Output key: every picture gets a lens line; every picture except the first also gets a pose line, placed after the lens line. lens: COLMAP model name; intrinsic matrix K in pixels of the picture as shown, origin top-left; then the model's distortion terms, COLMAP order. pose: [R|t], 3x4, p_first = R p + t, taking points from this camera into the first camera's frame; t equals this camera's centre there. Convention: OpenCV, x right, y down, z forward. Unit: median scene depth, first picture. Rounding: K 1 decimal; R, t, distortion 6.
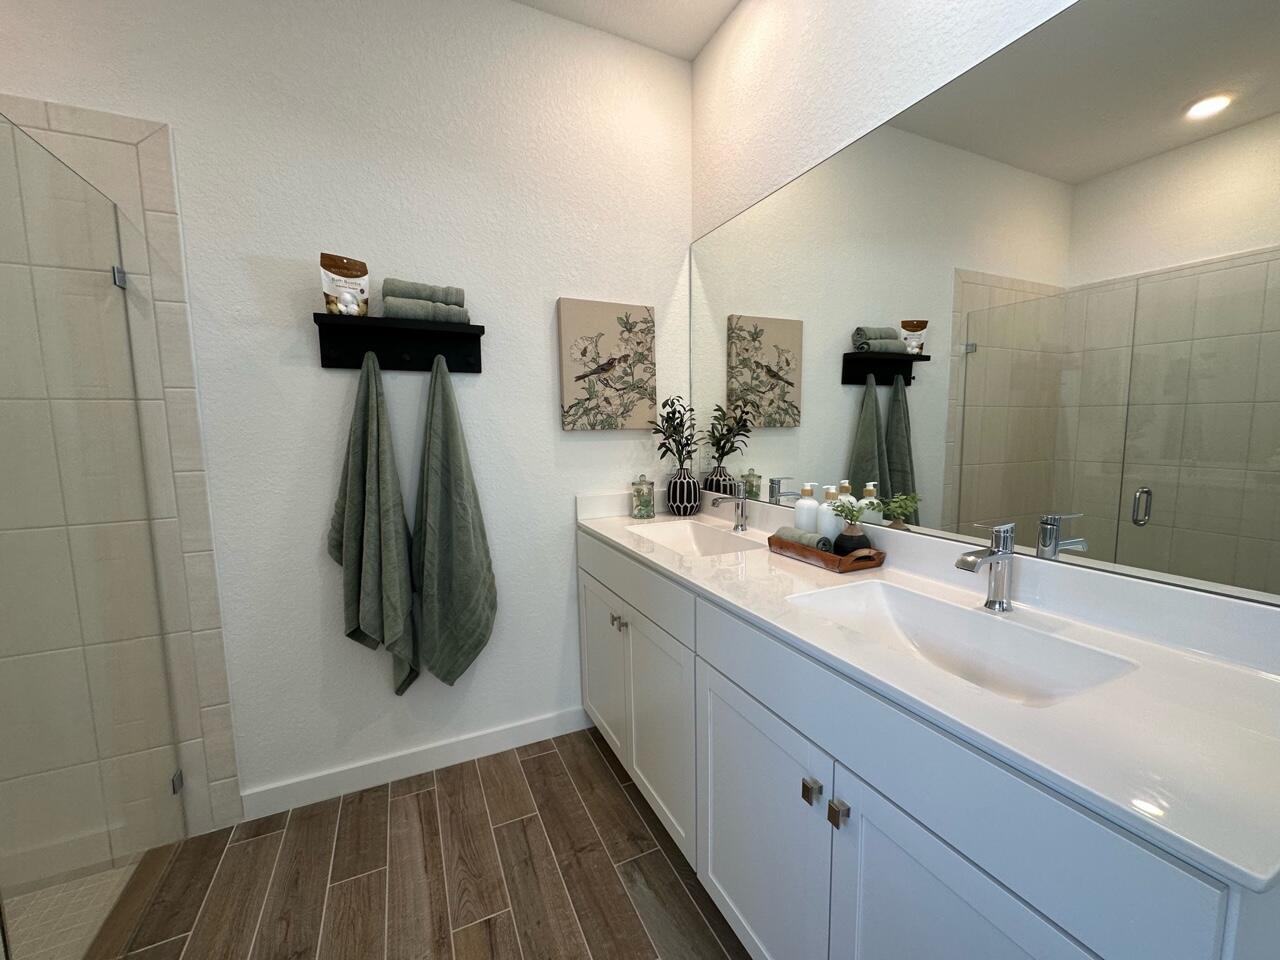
lens RADIAL K [[509.2, 0, 640.9], [0, 509.2, 477.8], [0, 0, 1]] dist [-0.002397, 0.000026]
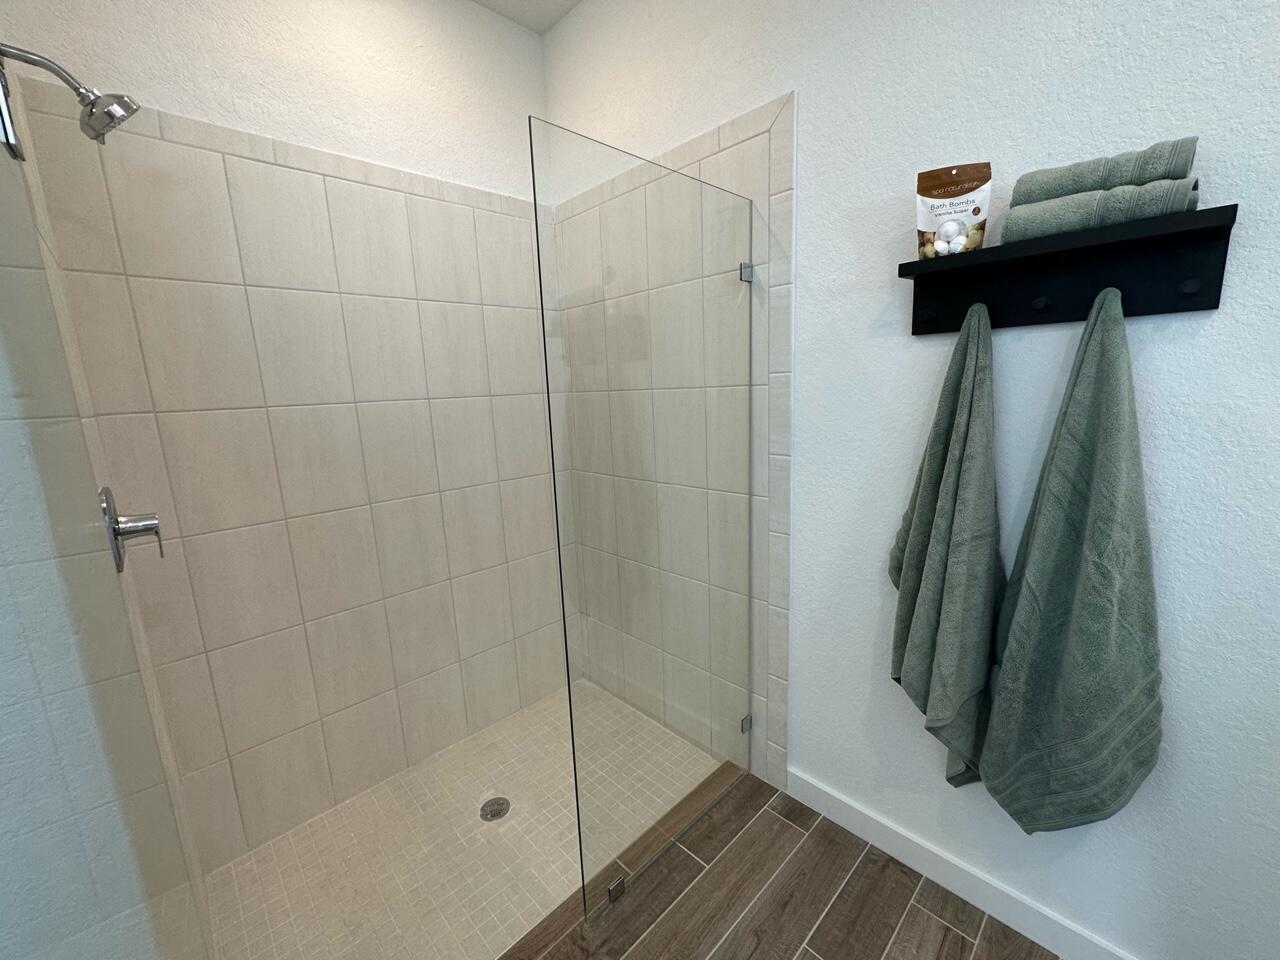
lens RADIAL K [[509.2, 0, 640.8], [0, 509.2, 479.7], [0, 0, 1]] dist [-0.002397, 0.000026]
pose [[0.322579, 0.168490, -0.931426, -0.016793], [-0.065717, 0.985641, 0.155538, -0.091479], [0.944258, 0.011037, 0.329020, 0.351175]]
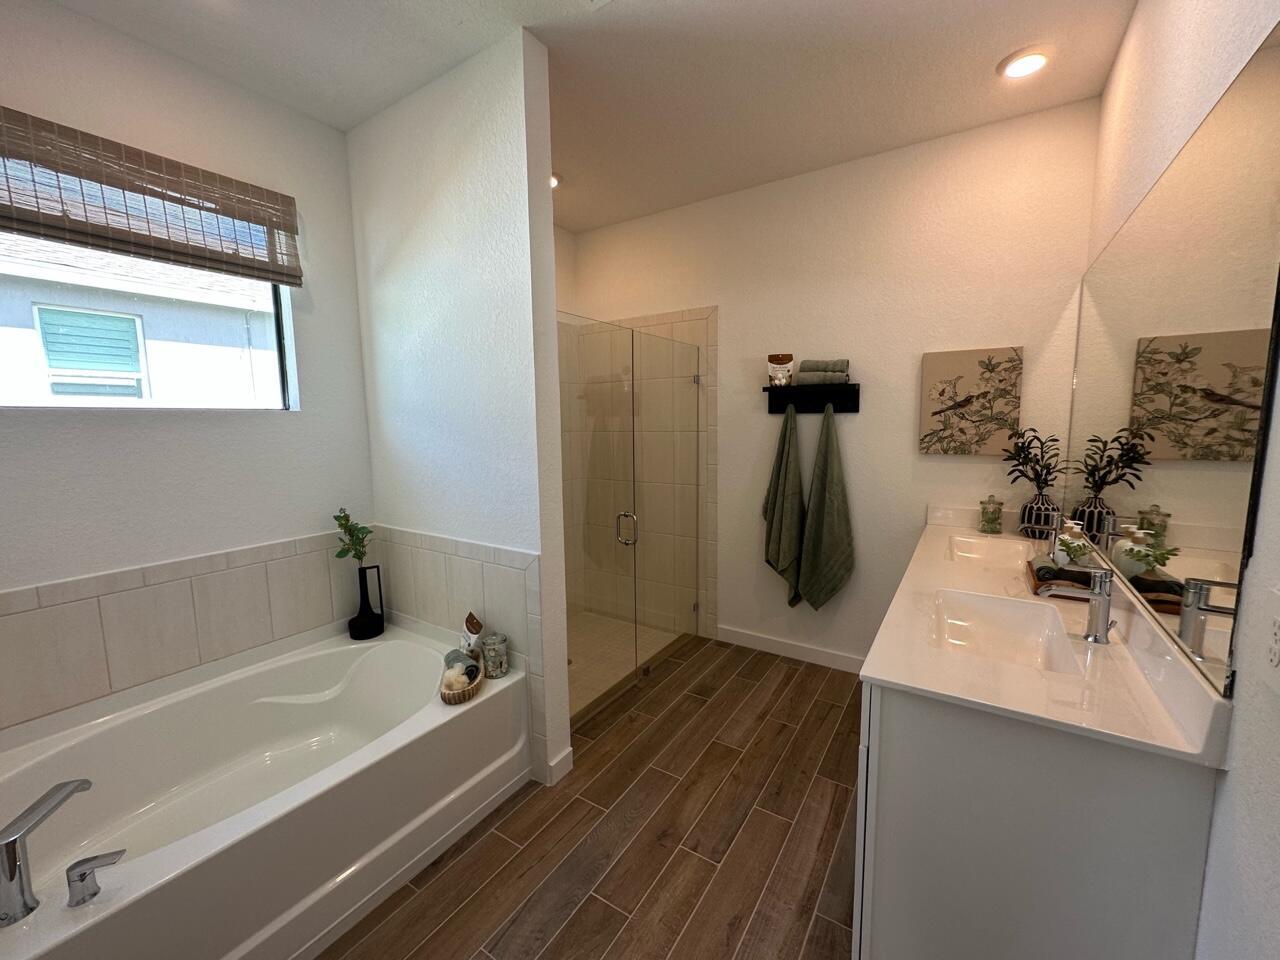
lens RADIAL K [[509.2, 0, 639.2], [0, 509.2, 478.2], [0, 0, 1]] dist [-0.002397, 0.000026]
pose [[0.525215, 0.101090, -0.844944, 0.662425], [-0.086644, 0.994111, 0.065078, -0.060633], [0.846547, 0.039029, 0.530881, -0.340149]]
